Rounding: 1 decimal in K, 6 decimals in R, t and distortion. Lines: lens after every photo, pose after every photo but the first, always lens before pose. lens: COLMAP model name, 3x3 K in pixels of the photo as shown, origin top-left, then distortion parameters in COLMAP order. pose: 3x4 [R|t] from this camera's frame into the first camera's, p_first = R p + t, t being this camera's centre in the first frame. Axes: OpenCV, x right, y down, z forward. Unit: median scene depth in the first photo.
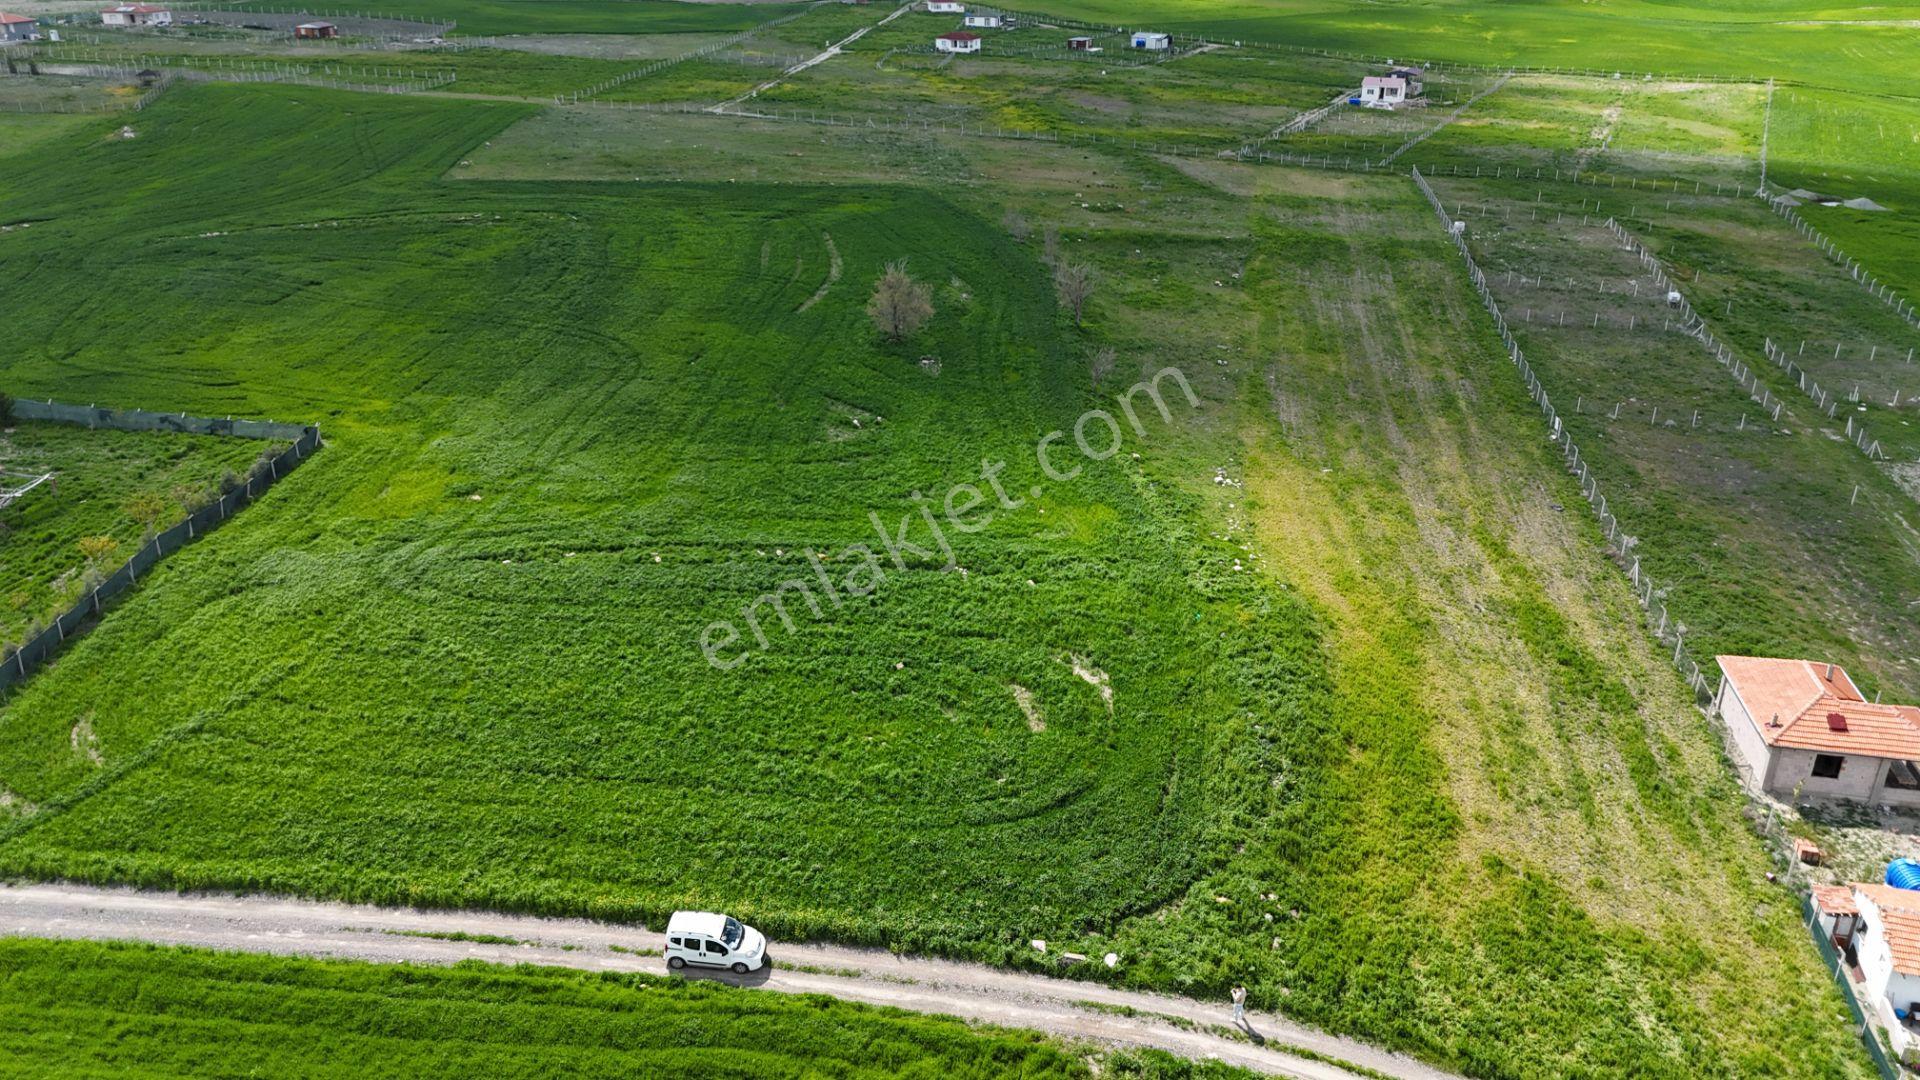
lens RADIAL K [[1415.1, 0, 950.3], [0, 1415.1, 554.6], [0, 0, 1]] dist [0.079756, -0.077772]
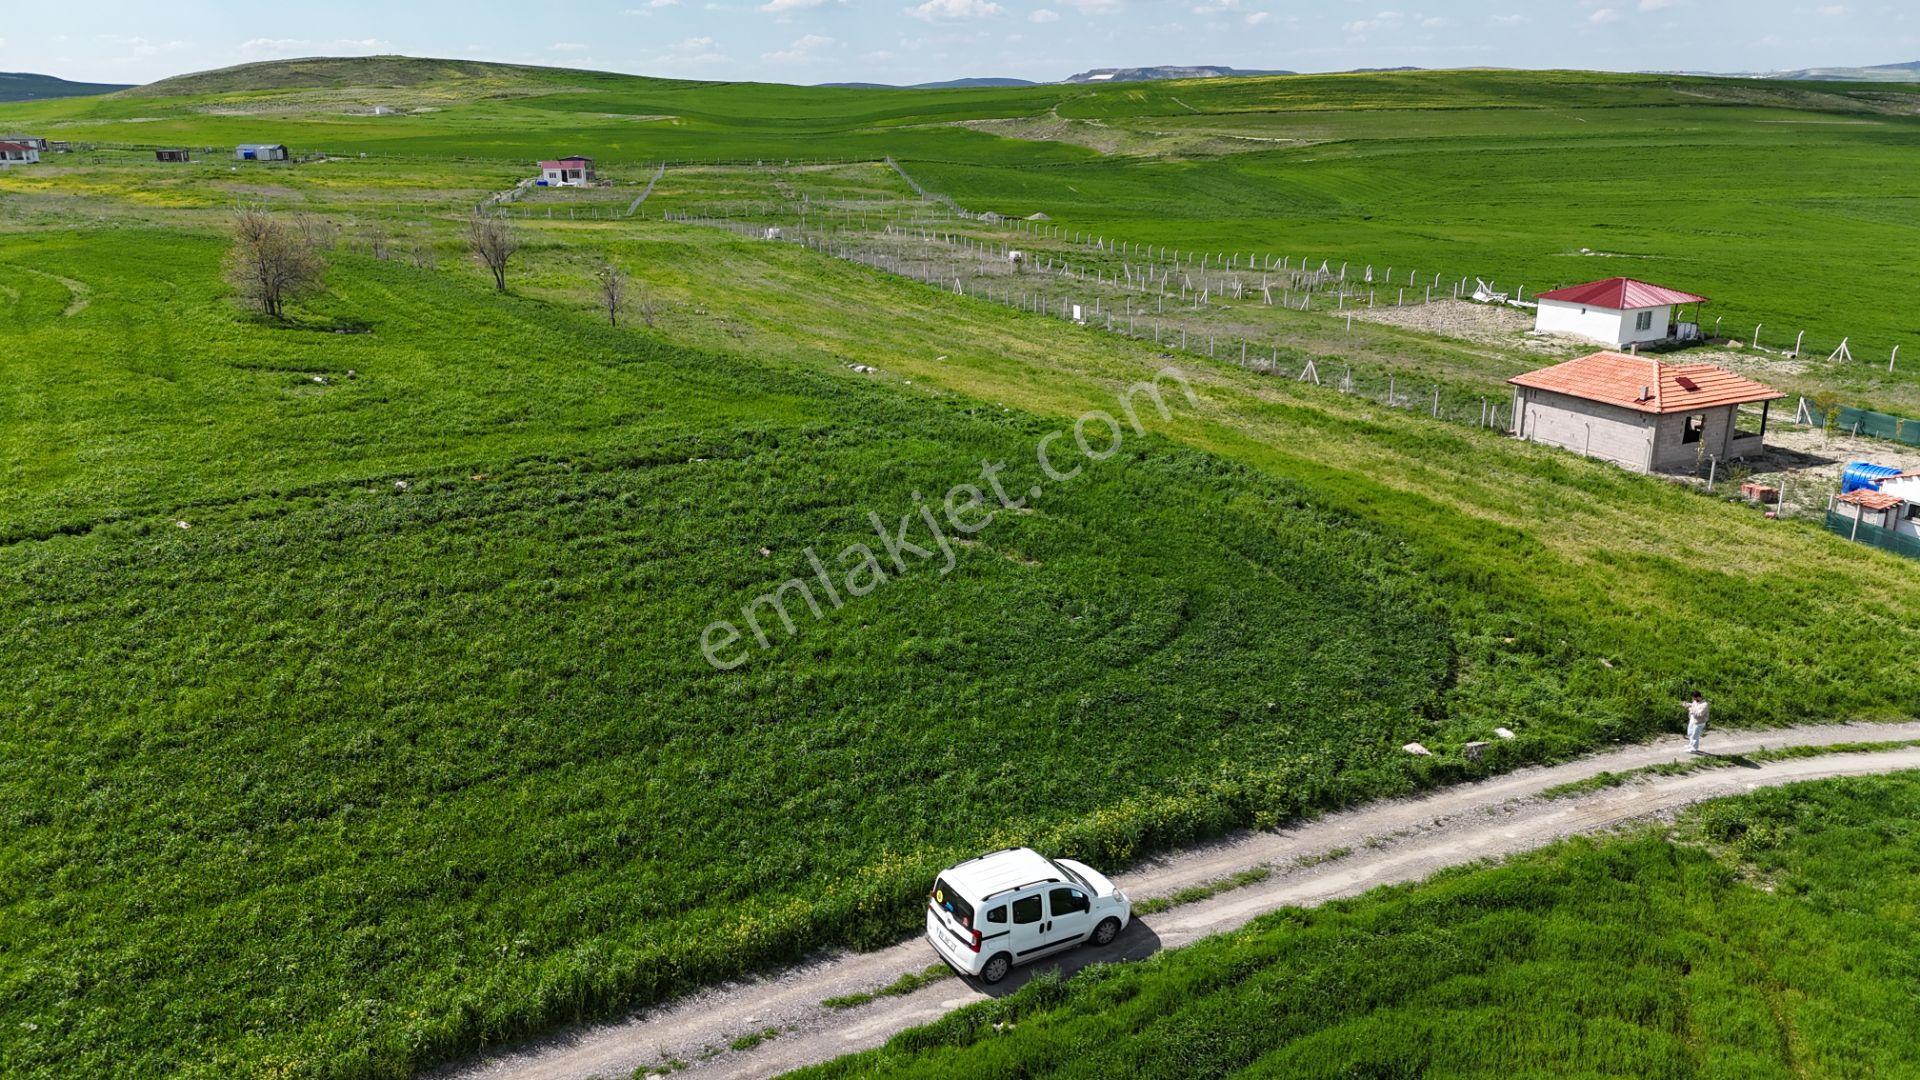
lens RADIAL K [[1415.1, 0, 958.2], [0, 1415.1, 537.0], [0, 0, 1]] dist [0.079756, -0.077772]
pose [[0.801235, -0.184508, 0.569192, -0.391647], [0.259019, 0.964473, -0.051971, 0.155677], [-0.539381, 0.189073, 0.820561, 0.545209]]
